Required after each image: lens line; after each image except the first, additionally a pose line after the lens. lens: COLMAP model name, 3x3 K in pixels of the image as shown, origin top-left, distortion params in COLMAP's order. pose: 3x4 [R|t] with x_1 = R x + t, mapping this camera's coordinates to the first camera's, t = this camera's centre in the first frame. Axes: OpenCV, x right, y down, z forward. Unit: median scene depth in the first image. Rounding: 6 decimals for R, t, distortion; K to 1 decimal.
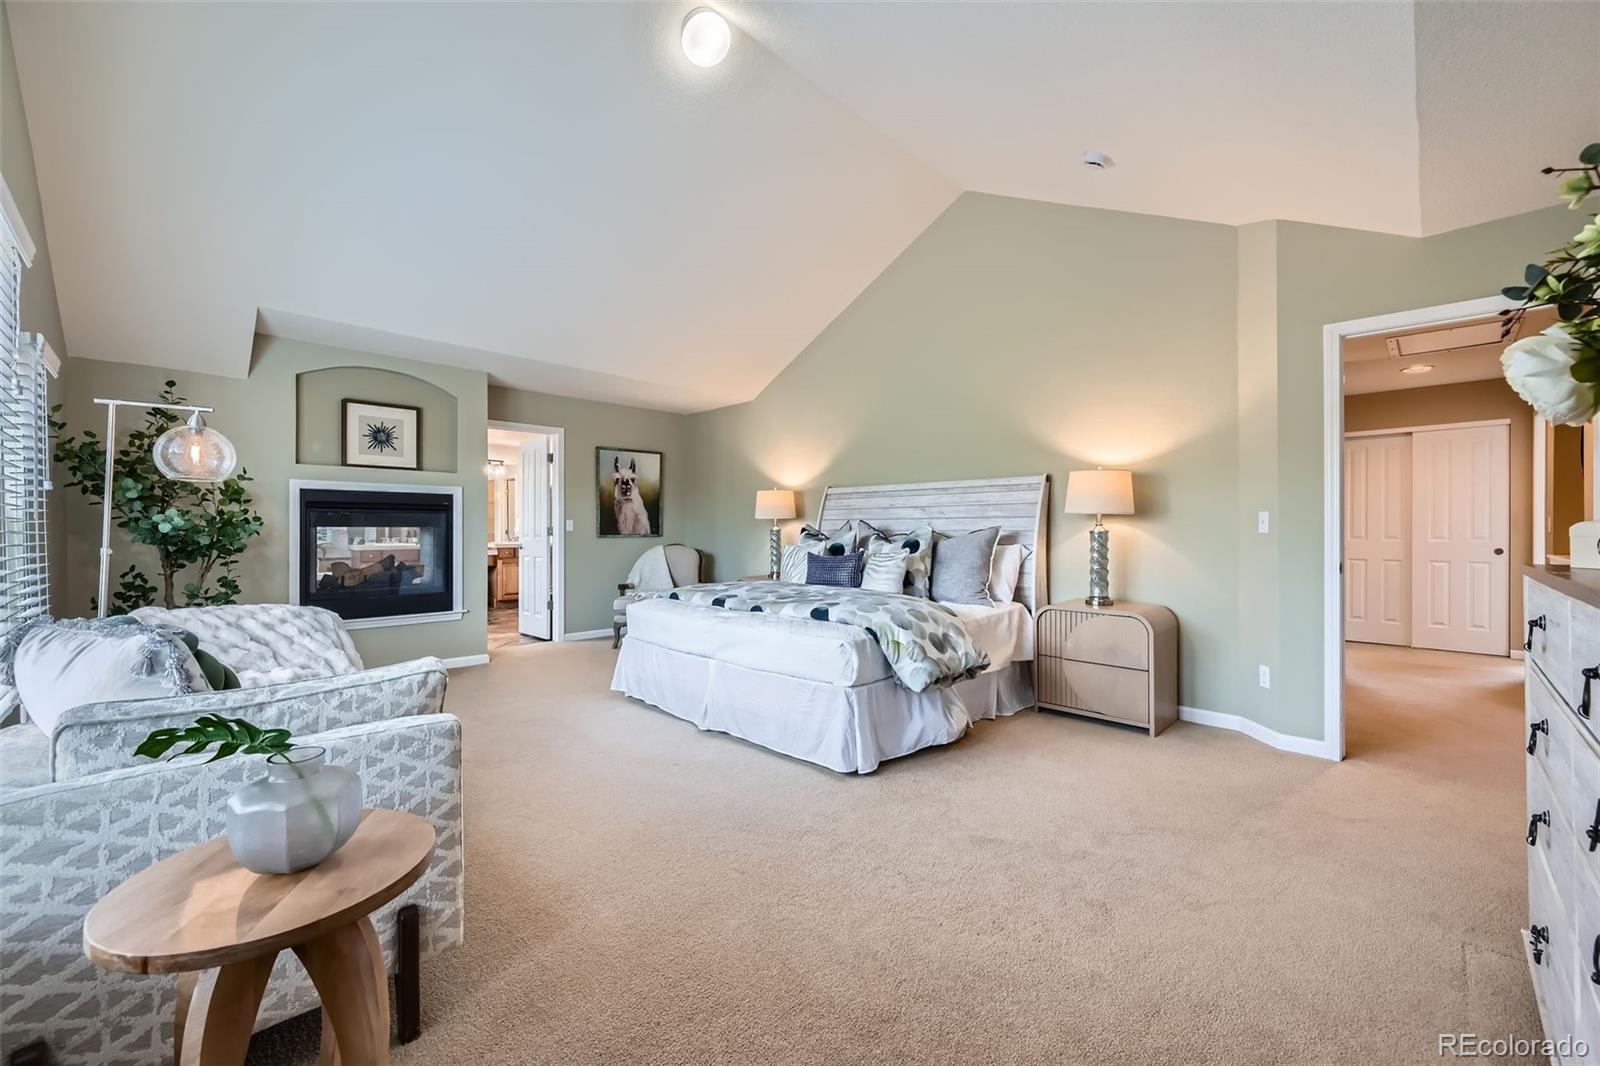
lens RADIAL K [[640.1, 0, 800.6], [0, 640.1, 527.6], [0, 0, 1]] dist [-0.000483, -0.000246]
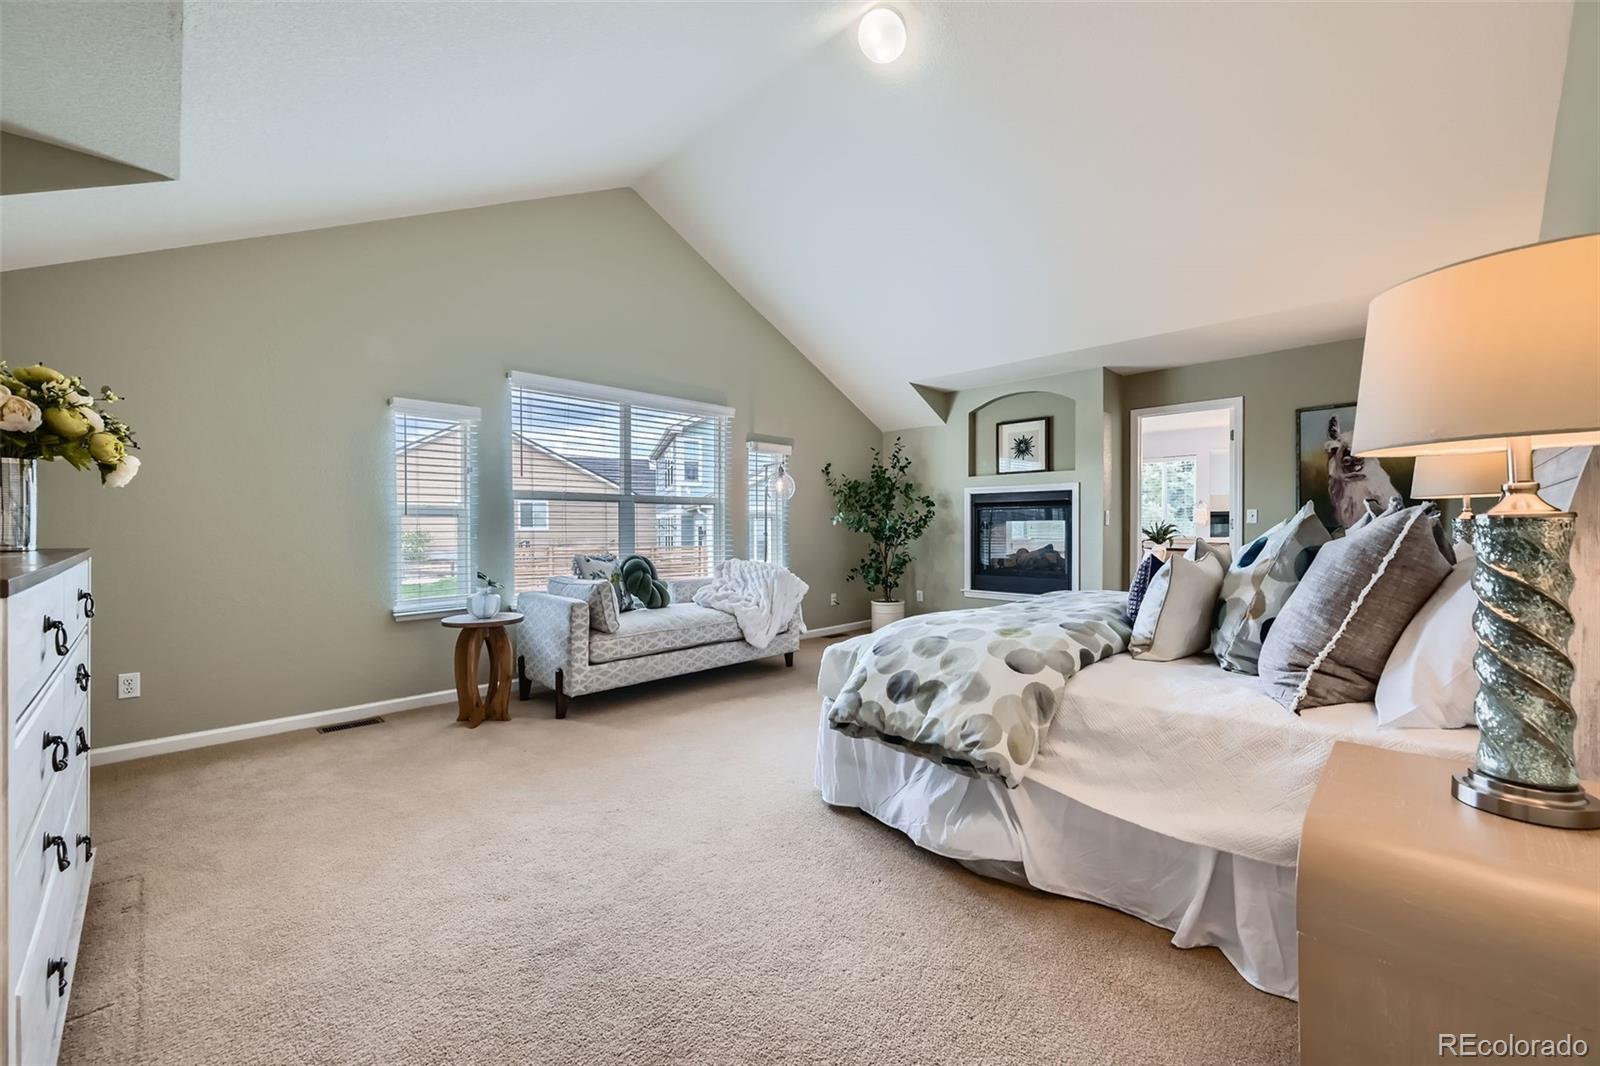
lens RADIAL K [[640.1, 0, 800.5], [0, 640.1, 527.4], [0, 0, 1]] dist [-0.000483, -0.000246]
pose [[-0.007694, 0.003854, -0.999963, 0.448204], [0.007107, 0.999968, 0.003800, 0.003589], [0.999945, -0.007078, -0.007721, 0.448836]]
